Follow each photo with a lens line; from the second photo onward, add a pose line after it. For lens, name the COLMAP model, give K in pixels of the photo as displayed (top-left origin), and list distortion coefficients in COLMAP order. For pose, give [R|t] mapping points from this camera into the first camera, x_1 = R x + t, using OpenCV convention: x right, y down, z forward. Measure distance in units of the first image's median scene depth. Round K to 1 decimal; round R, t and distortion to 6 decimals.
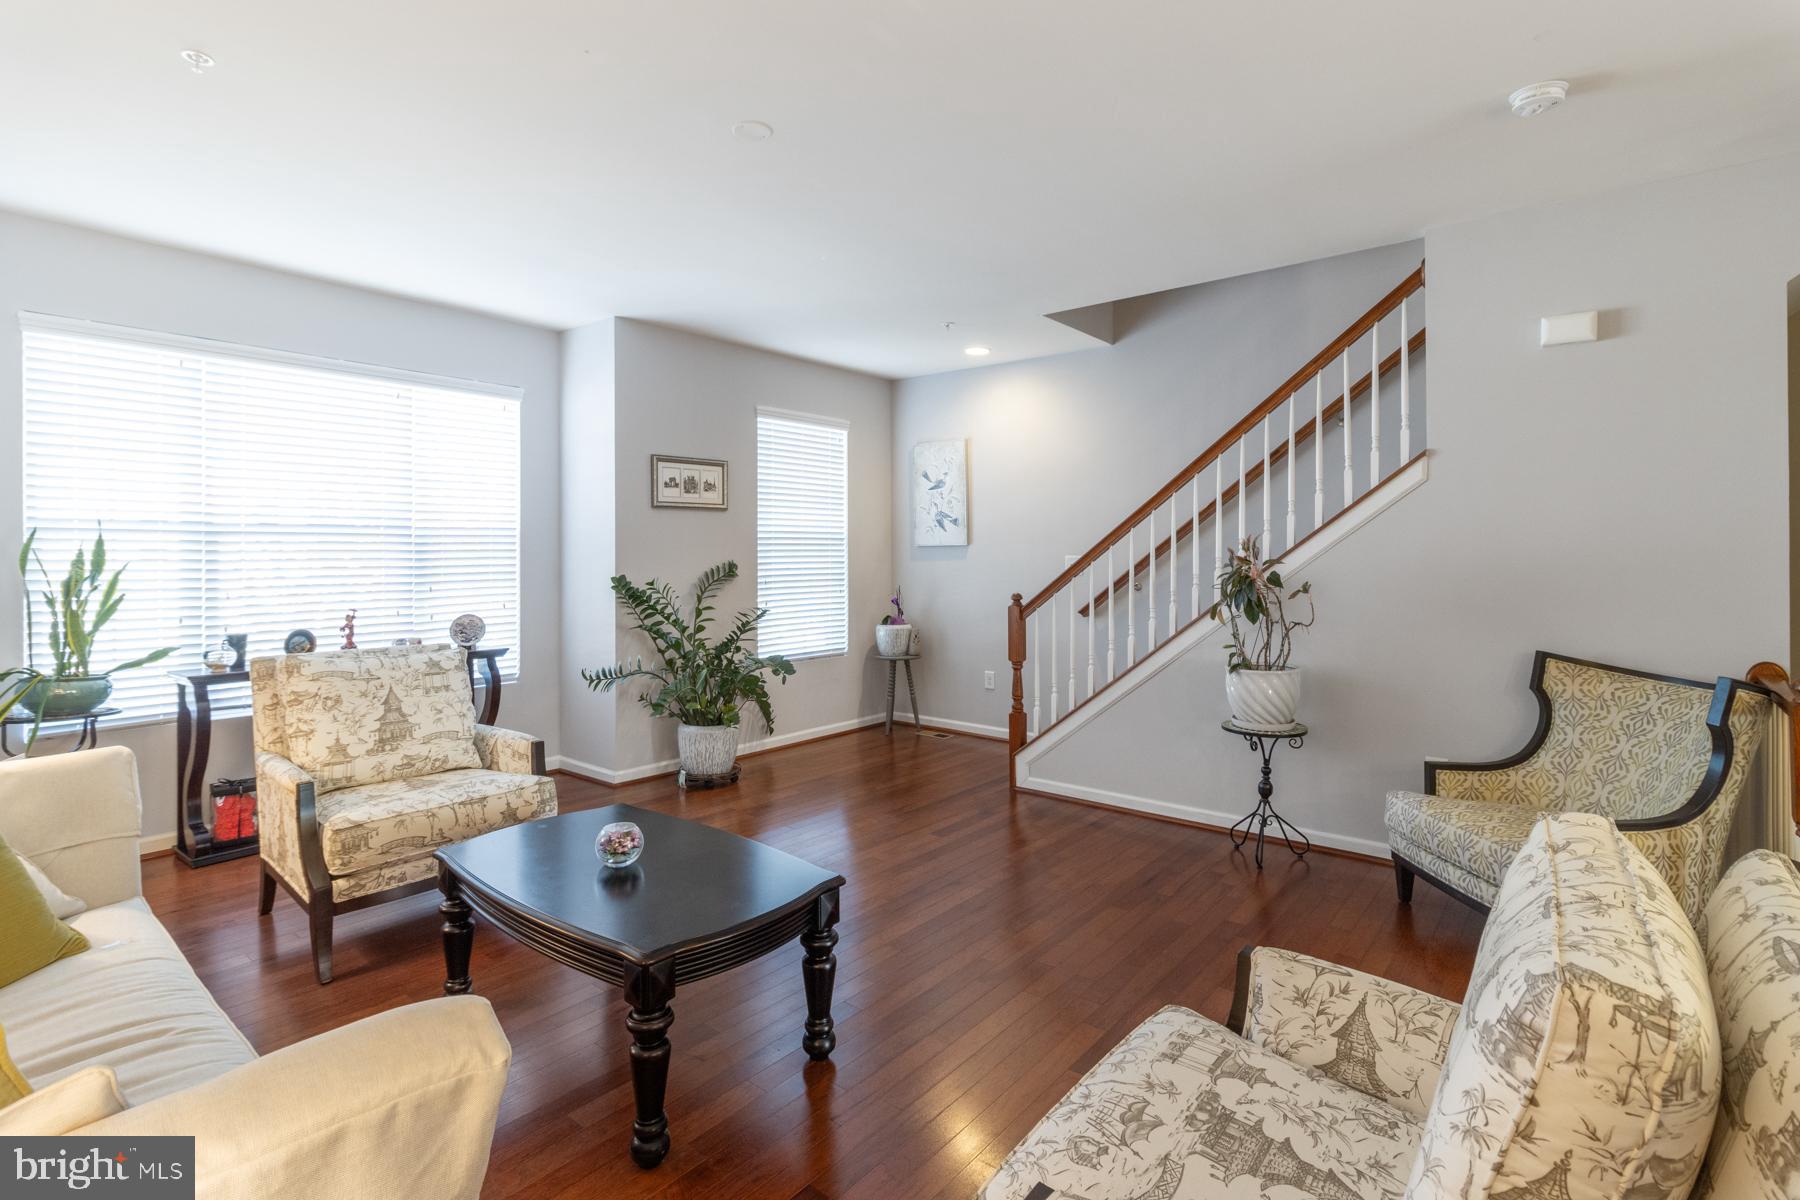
lens RADIAL K [[860.5, 0, 906.4], [0, 860.5, 551.6], [0, 0, 1]] dist [0.001659, 0.000364]
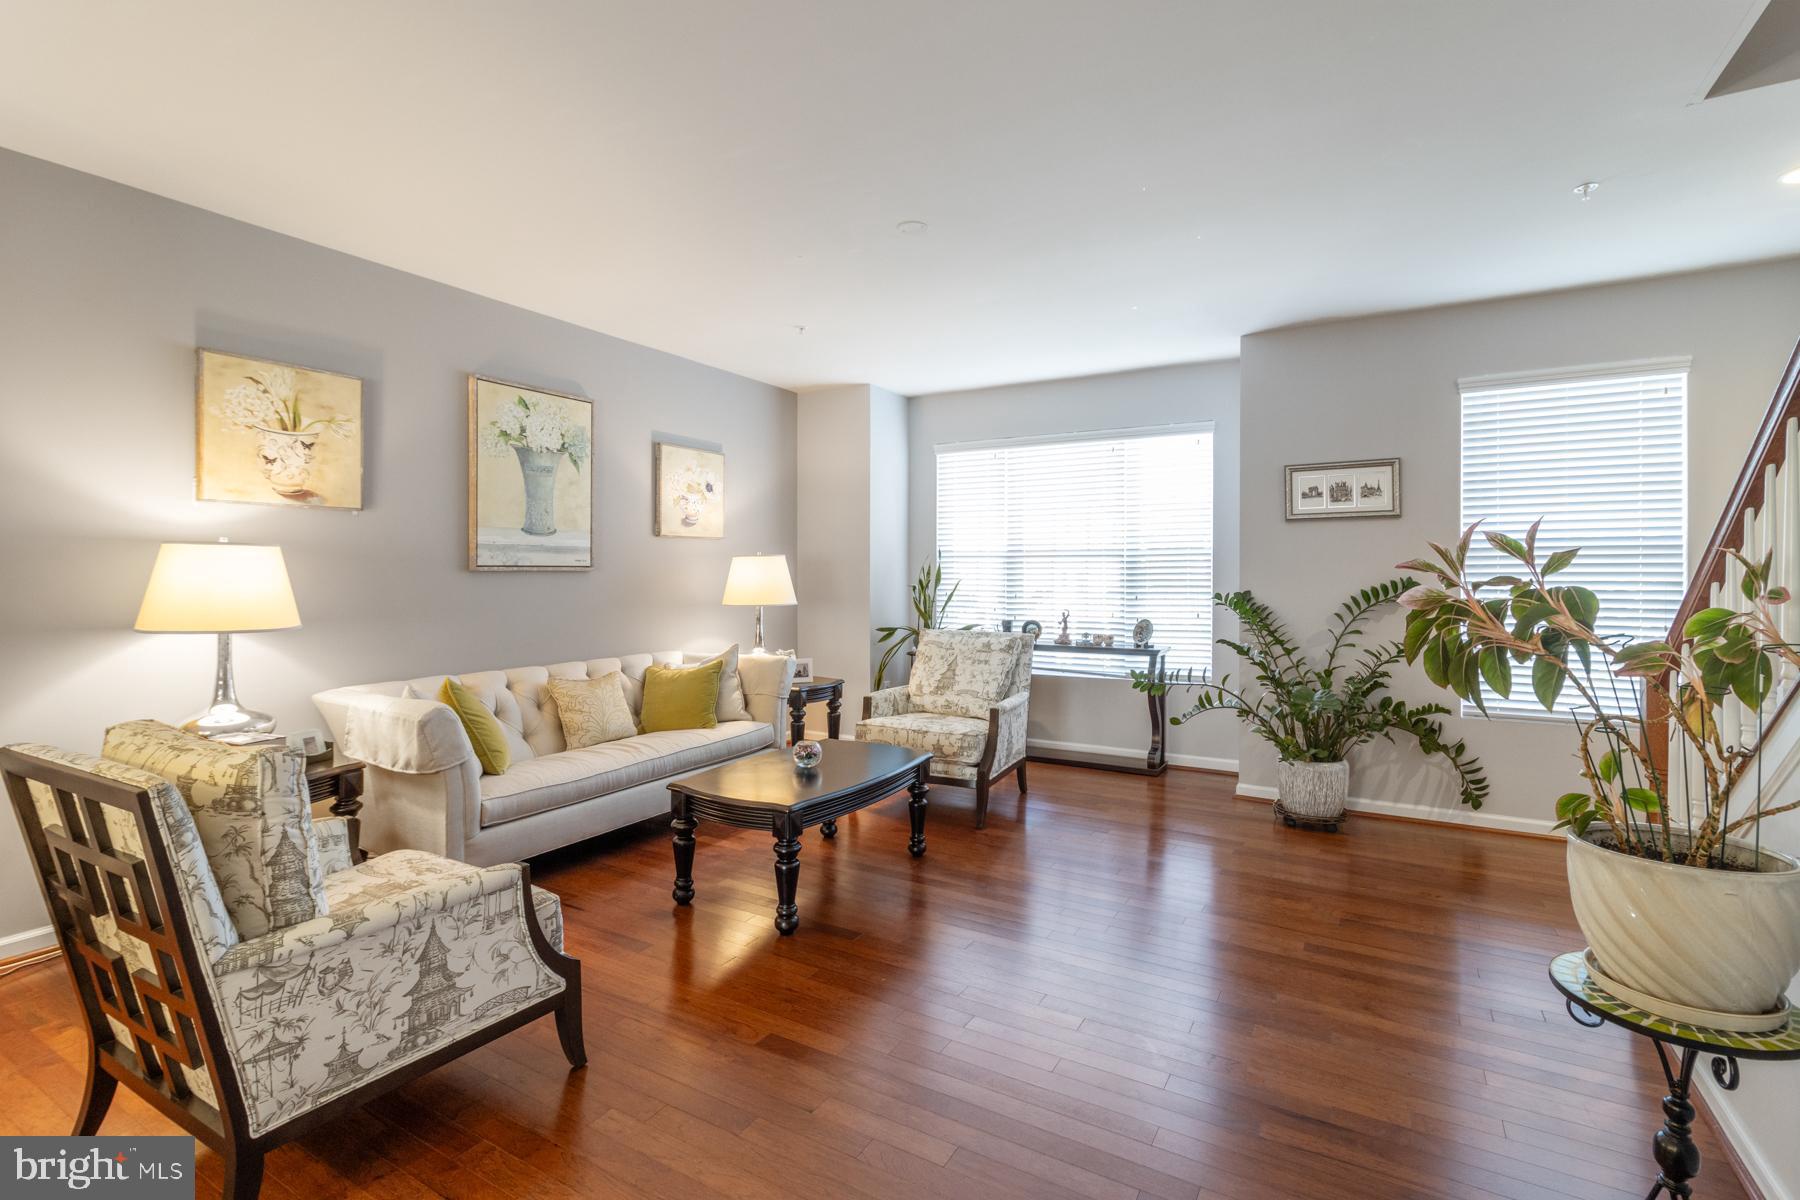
lens RADIAL K [[828.5, 0, 901.7], [0, 828.5, 573.5], [0, 0, 1]] dist [0.001063, 0.000342]
pose [[0.152273, 0.001087, -0.988338, 0.556826], [0.000723, 0.999999, 0.001211, 0.005652], [0.988338, -0.000899, 0.152272, 0.444263]]
